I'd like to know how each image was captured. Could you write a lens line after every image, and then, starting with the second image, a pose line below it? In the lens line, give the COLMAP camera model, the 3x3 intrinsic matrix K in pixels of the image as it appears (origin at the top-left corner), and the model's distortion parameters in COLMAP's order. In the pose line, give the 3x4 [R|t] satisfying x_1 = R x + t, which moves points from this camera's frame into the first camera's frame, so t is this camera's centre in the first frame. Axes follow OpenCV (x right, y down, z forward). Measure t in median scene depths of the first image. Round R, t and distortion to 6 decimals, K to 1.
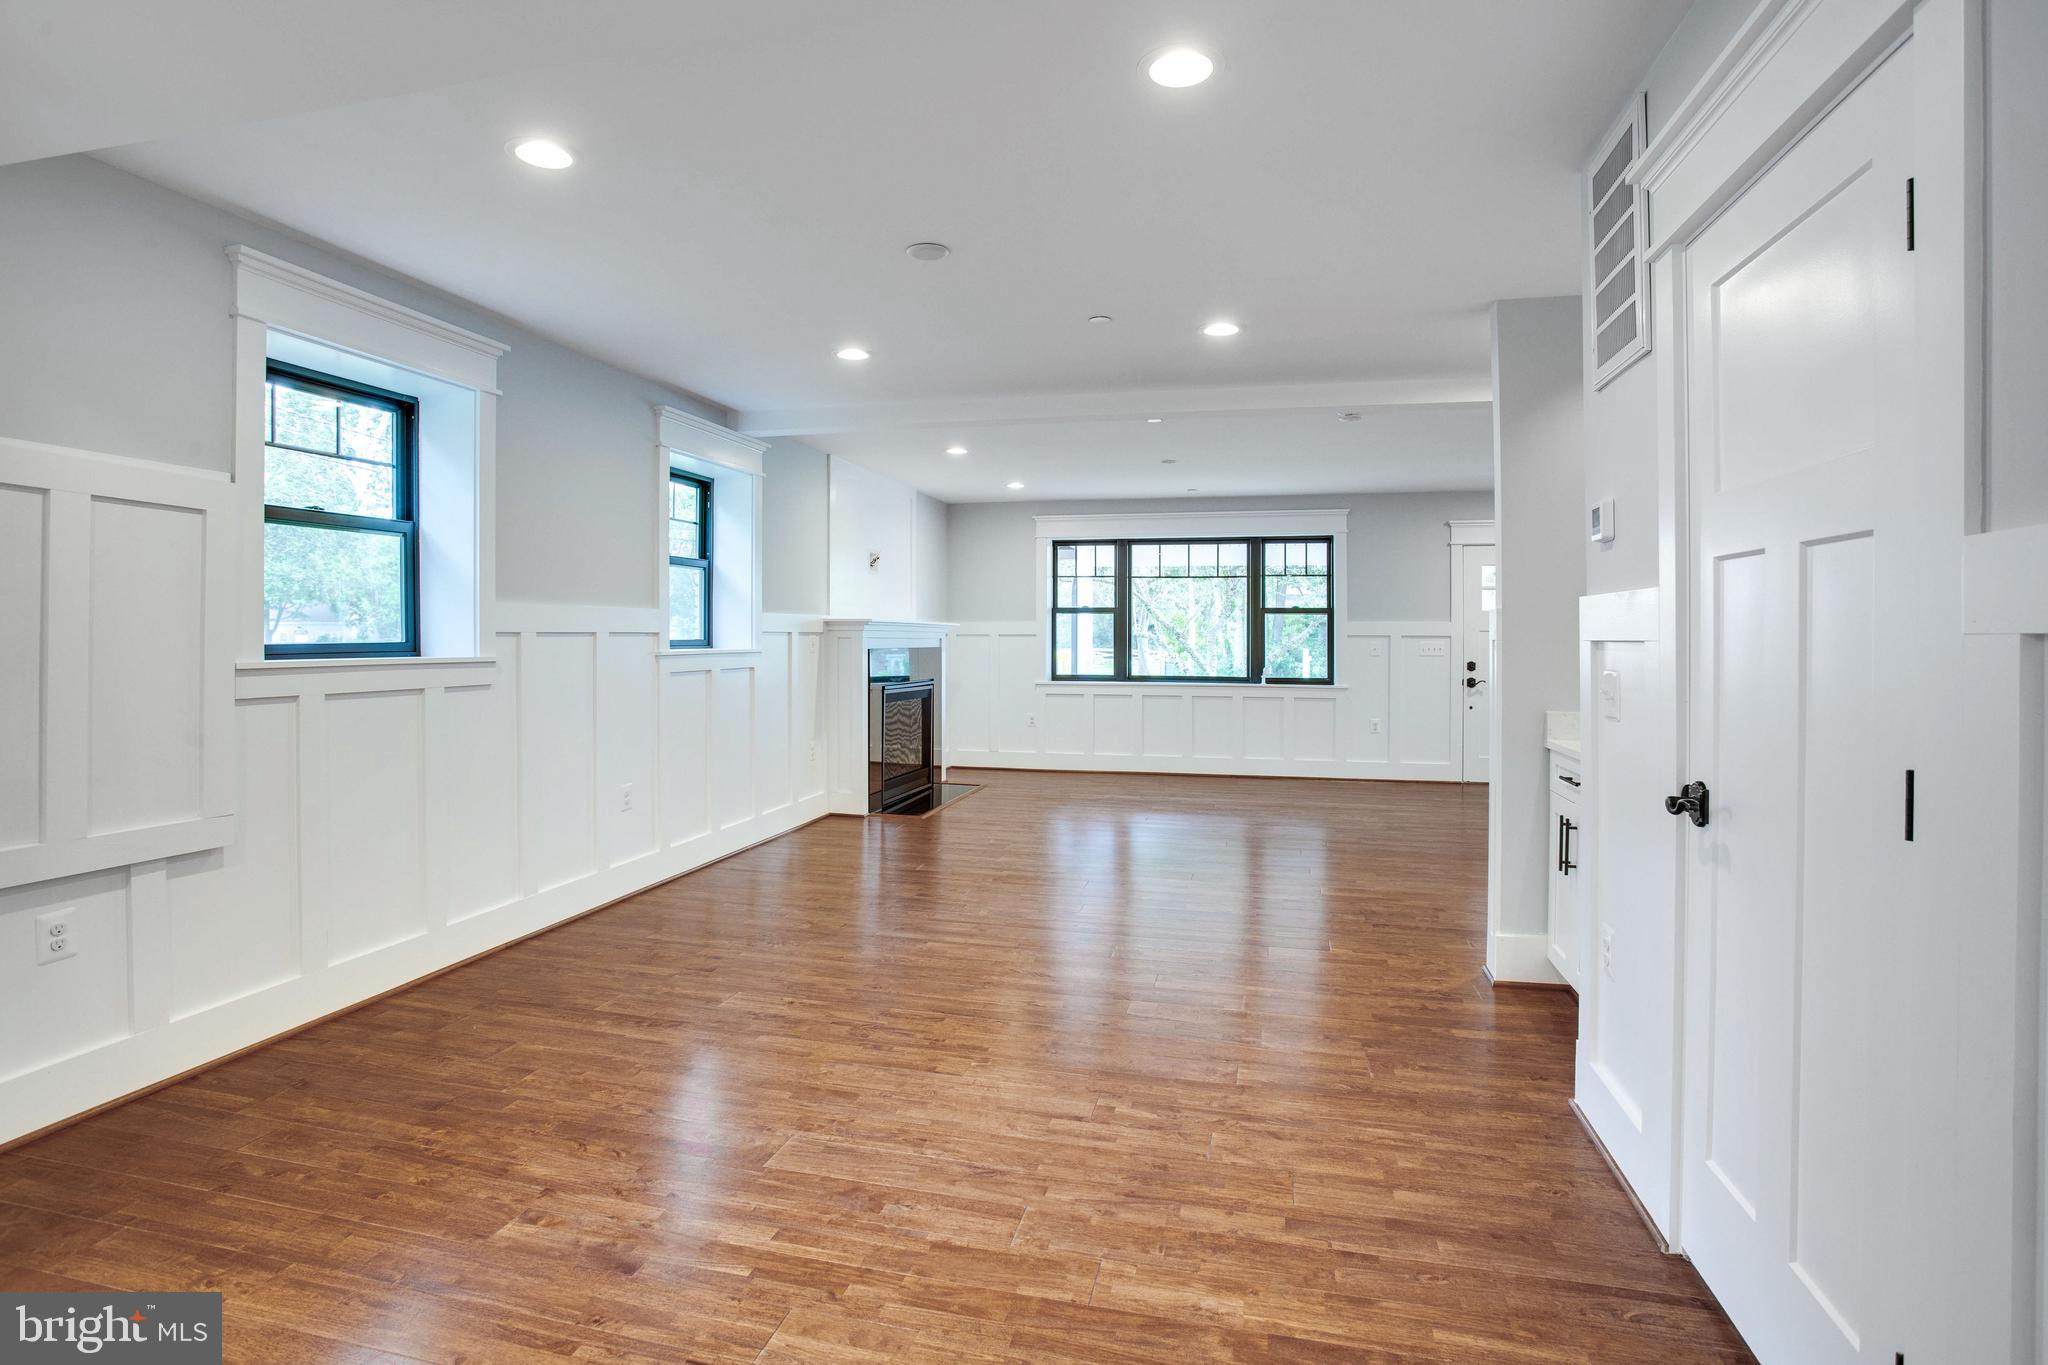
lens RADIAL K [[1013.5, 0, 1016.1], [0, 1013.5, 641.4], [0, 0, 1]] dist [-0.074135, 0.028496]
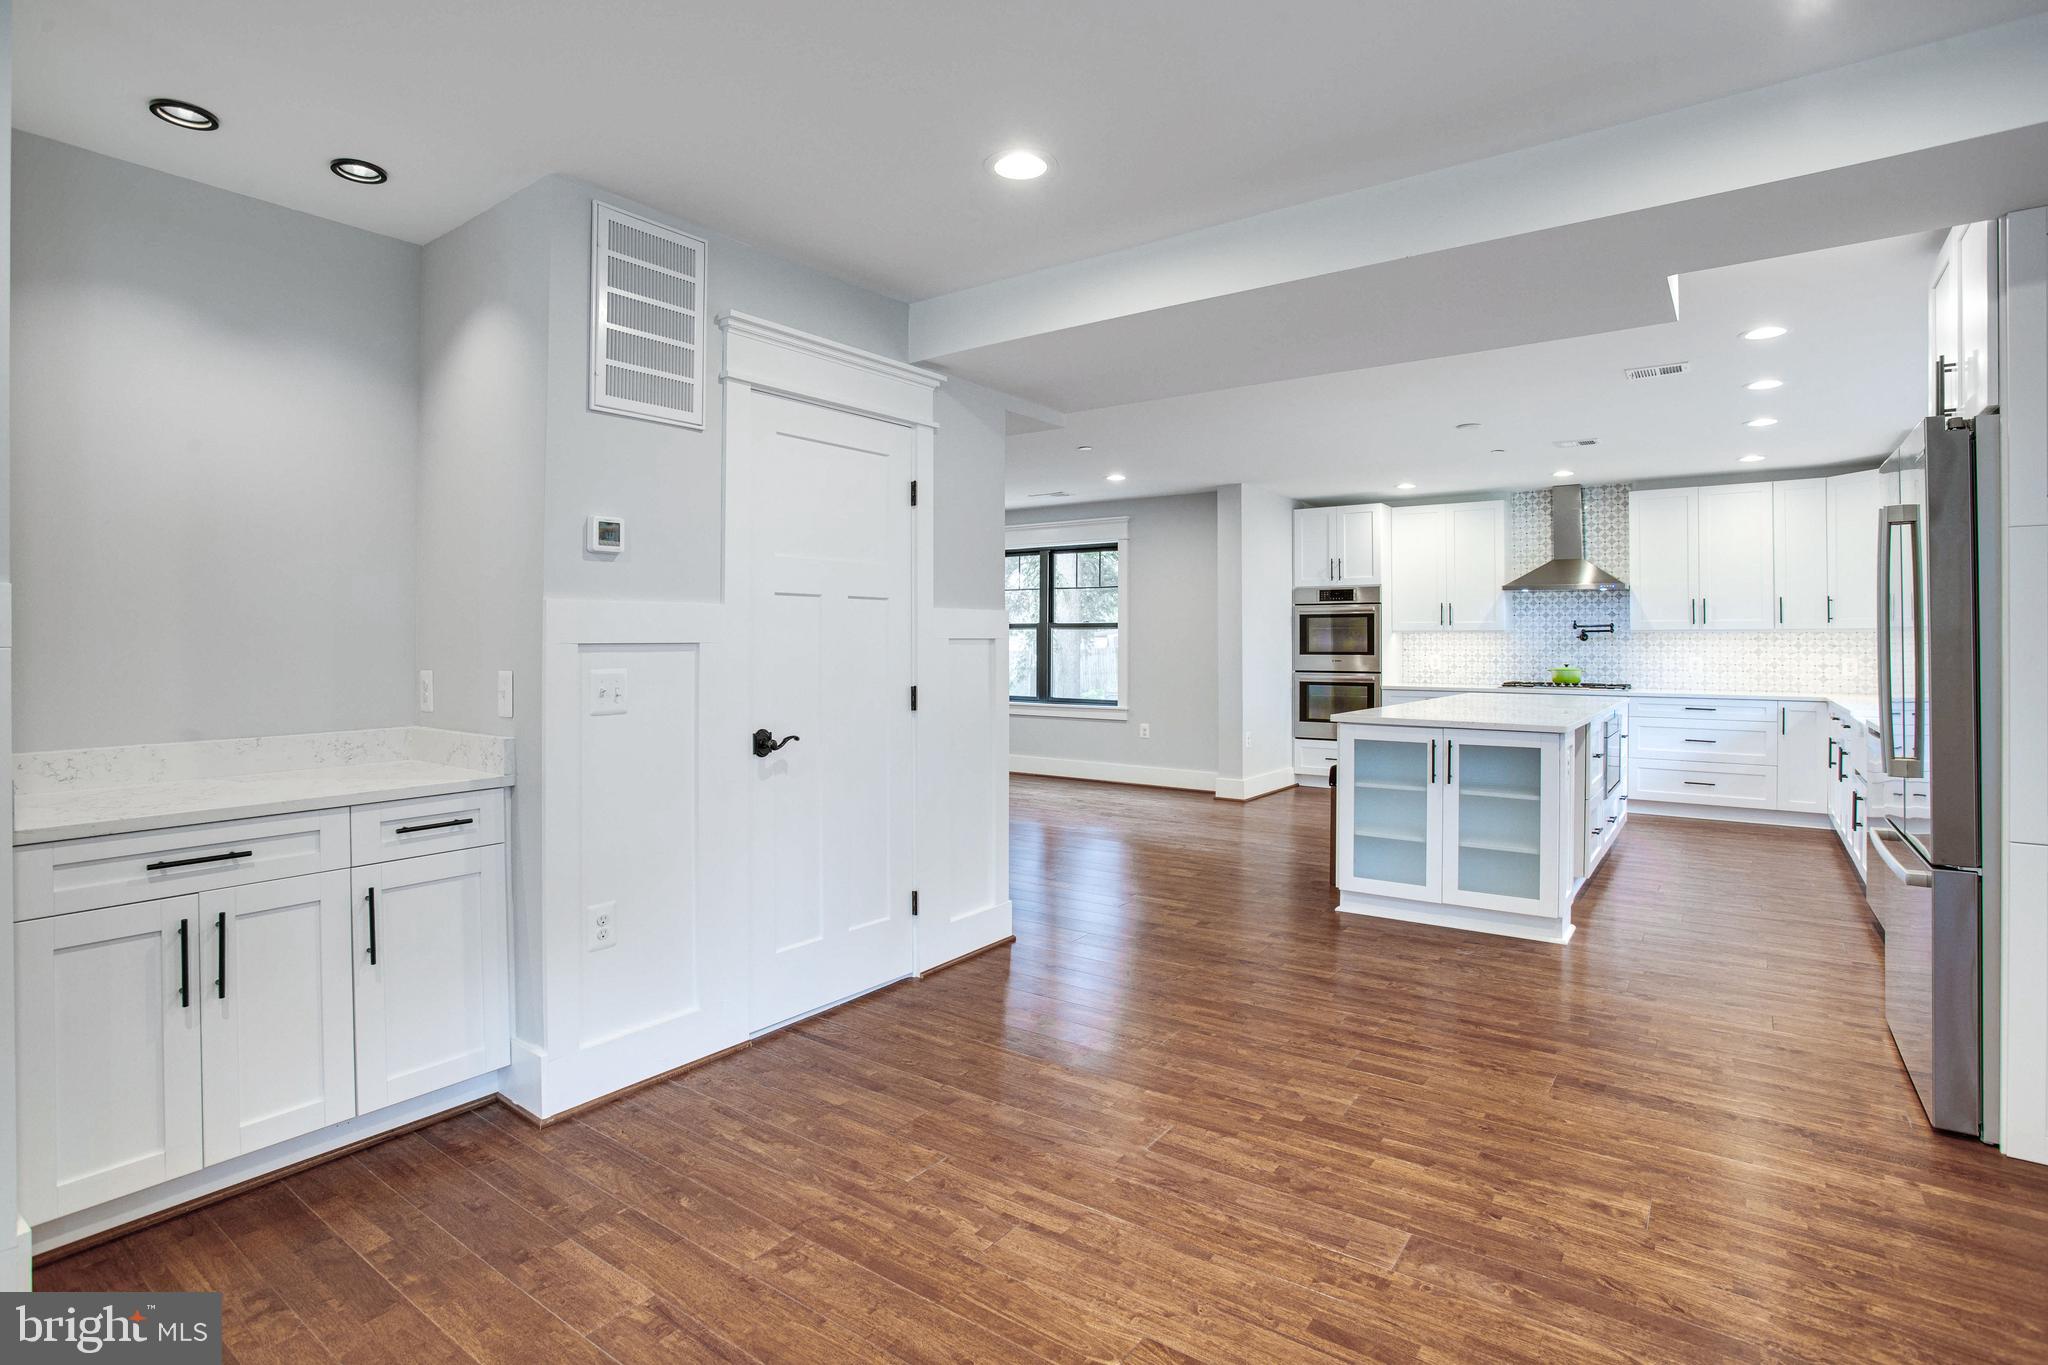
lens RADIAL K [[1013.8, 0, 1015.5], [0, 1013.8, 634.9], [0, 0, 1]] dist [-0.077142, 0.035740]
pose [[-0.926091, -0.001290, 0.377298, -0.071445], [-0.000683, 0.999998, 0.001743, -0.003361], [-0.377300, 0.001356, -0.926090, 0.540816]]
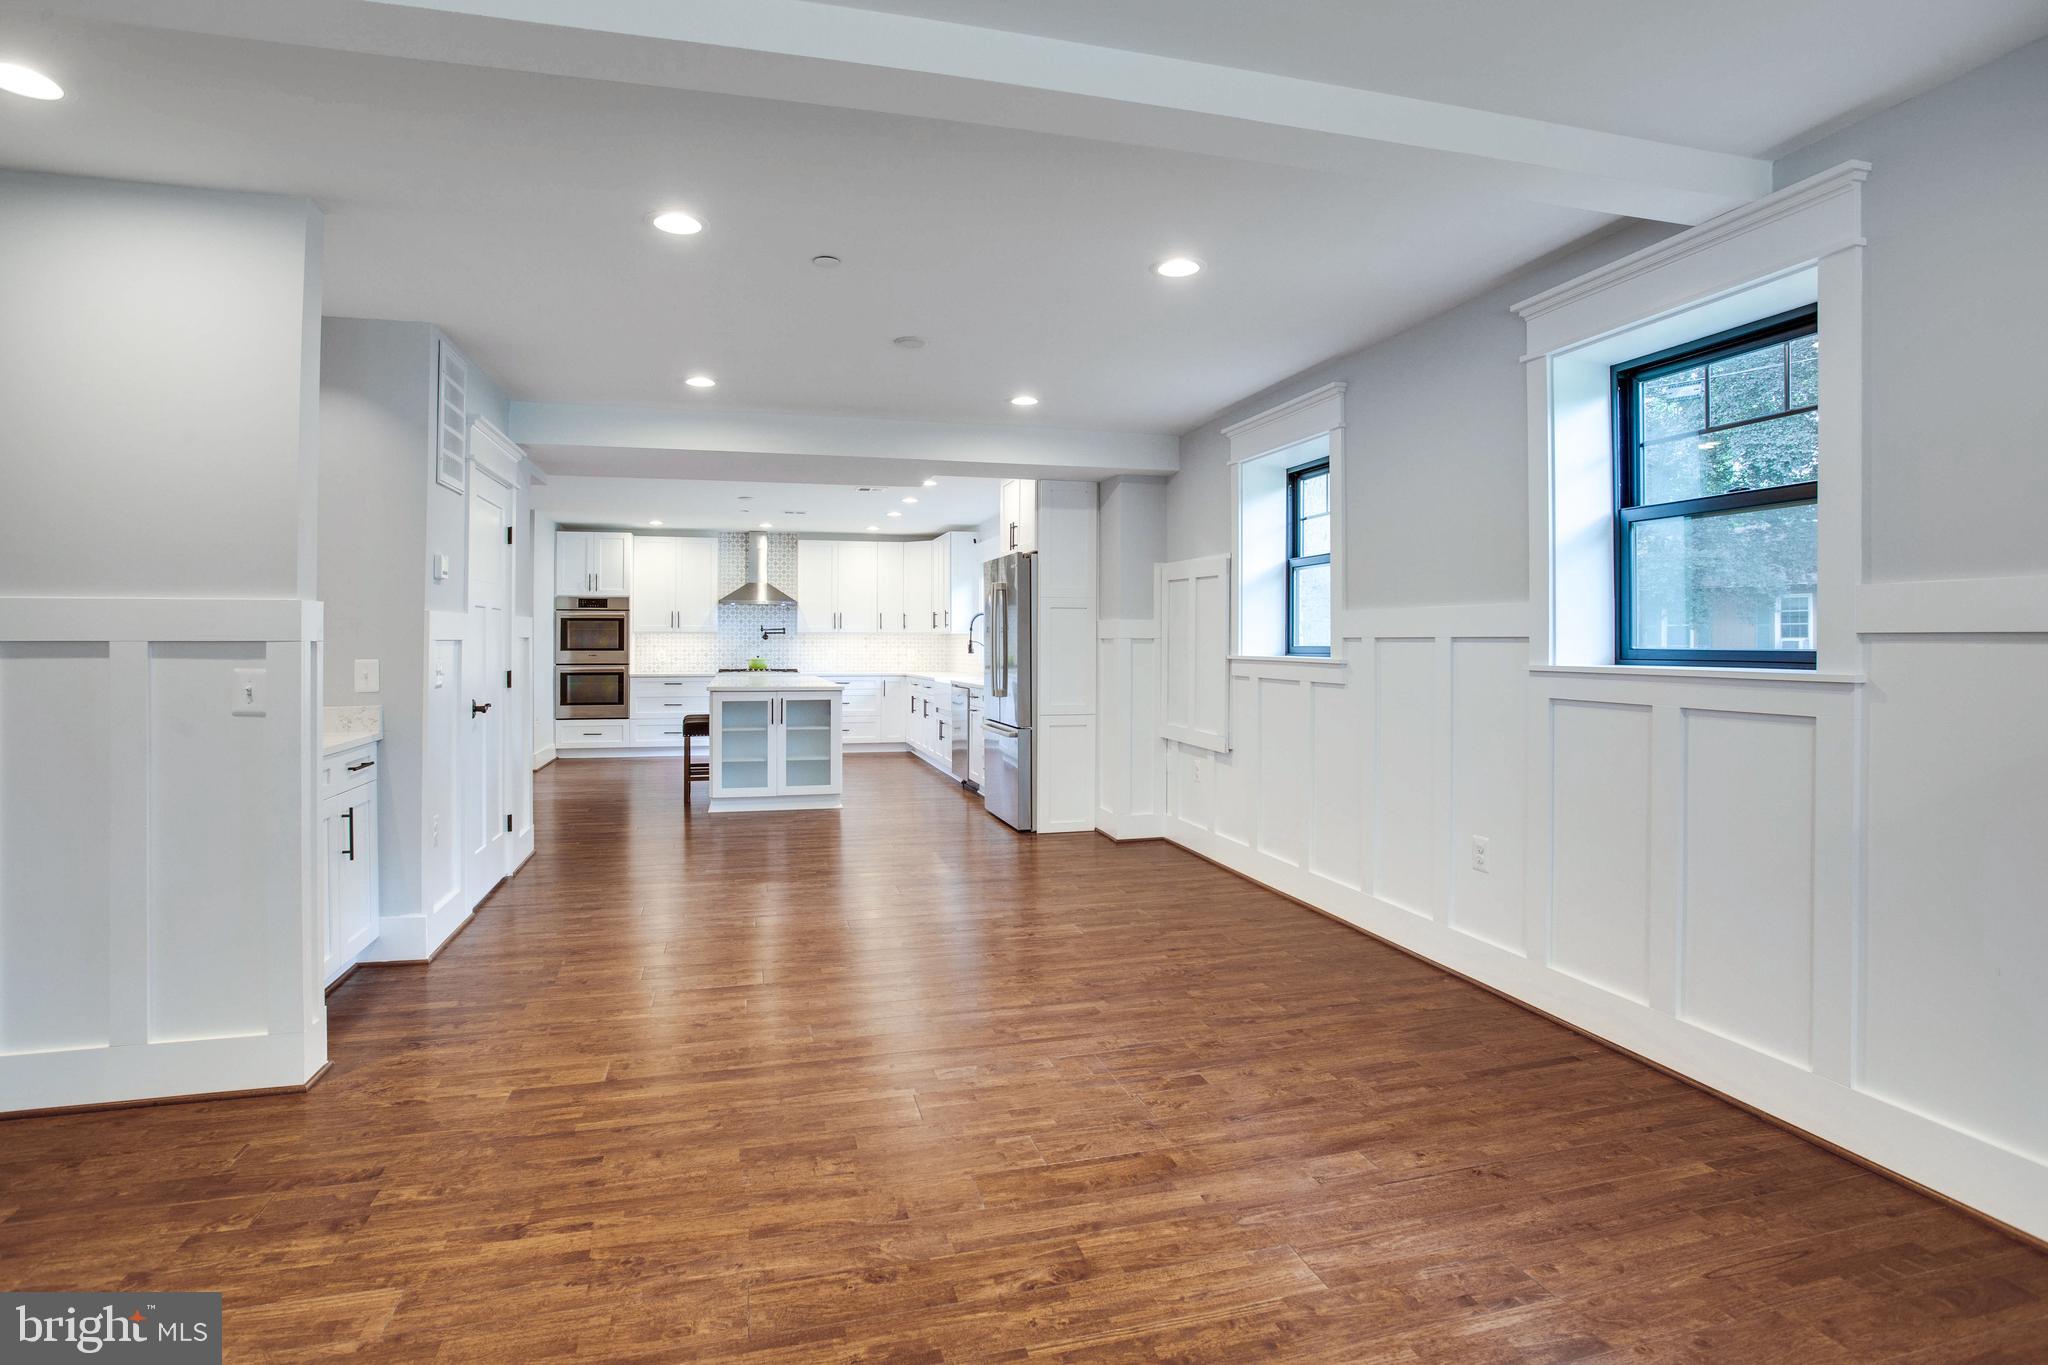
lens RADIAL K [[1014.6, 0, 1006.0], [0, 1014.6, 641.7], [0, 0, 1]] dist [-0.076839, 0.032667]
pose [[-0.876504, -0.003818, -0.481379, 0.164229], [-0.007453, 0.999956, 0.005641, -0.003956], [0.481336, 0.008532, -0.876495, 0.840765]]
